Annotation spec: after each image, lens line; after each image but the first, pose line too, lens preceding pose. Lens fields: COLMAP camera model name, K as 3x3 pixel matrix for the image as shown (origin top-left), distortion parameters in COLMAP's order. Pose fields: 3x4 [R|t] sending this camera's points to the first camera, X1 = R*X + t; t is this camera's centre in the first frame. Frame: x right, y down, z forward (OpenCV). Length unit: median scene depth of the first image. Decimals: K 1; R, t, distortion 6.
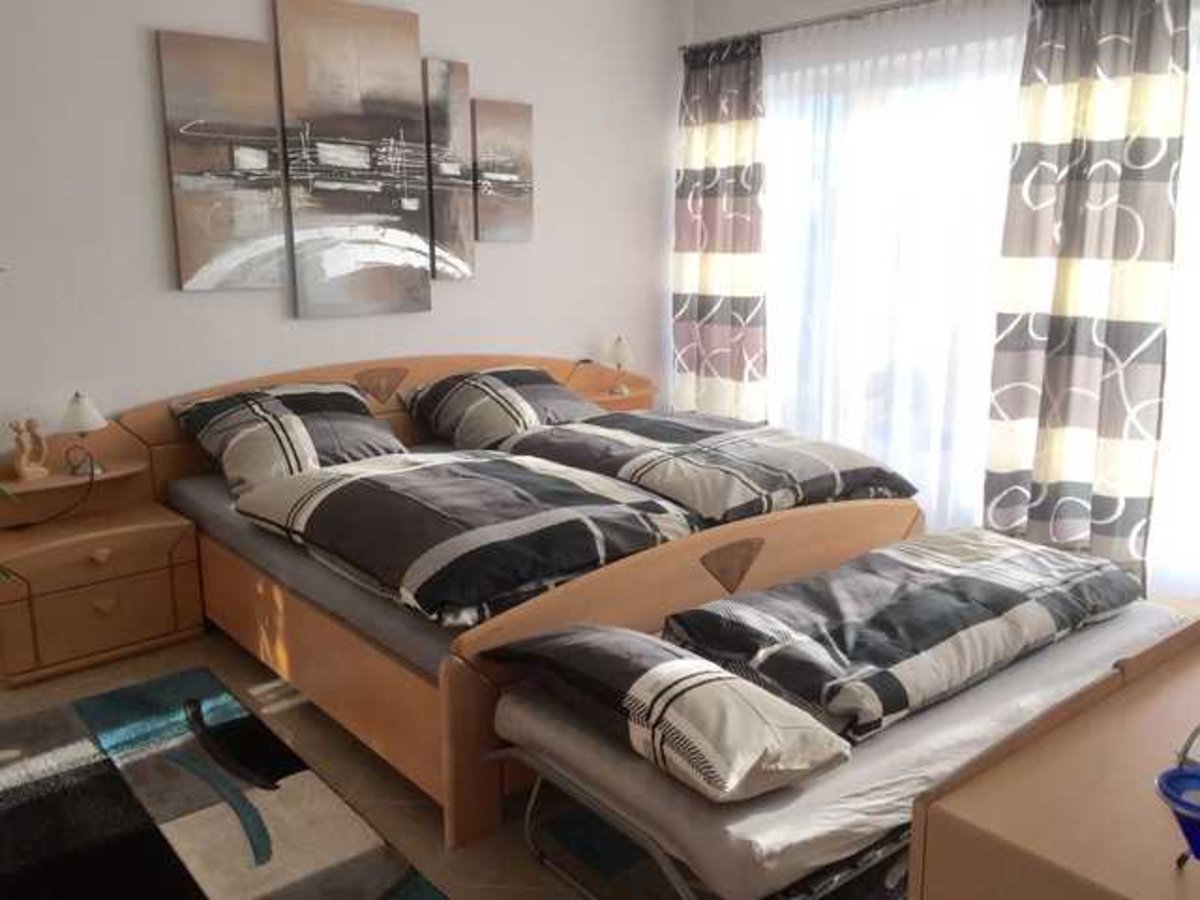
lens RADIAL K [[1000.3, 0, 600.0], [0, 1000.3, 450.0], [0, 0, 1]] dist [-0.000623, 0.000400]
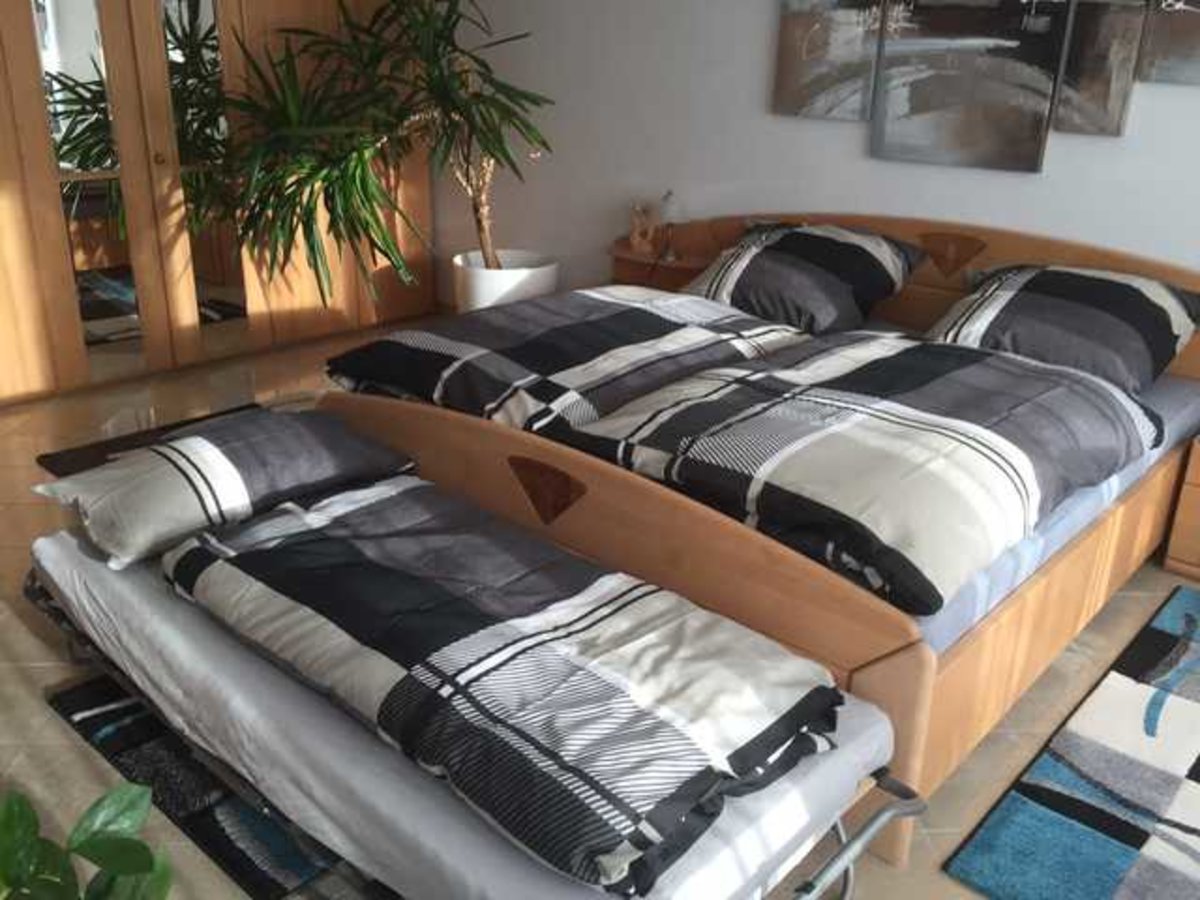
lens RADIAL K [[1054.0, 0, 600.0], [0, 1054.0, 450.0], [0, 0, 1]] dist [0.011641, 0.004982]
pose [[0.145832, 0.369342, -0.917780, 0.675705], [-0.230183, 0.914905, 0.331610, -0.156589], [0.962158, 0.162898, 0.218438, 0.624263]]
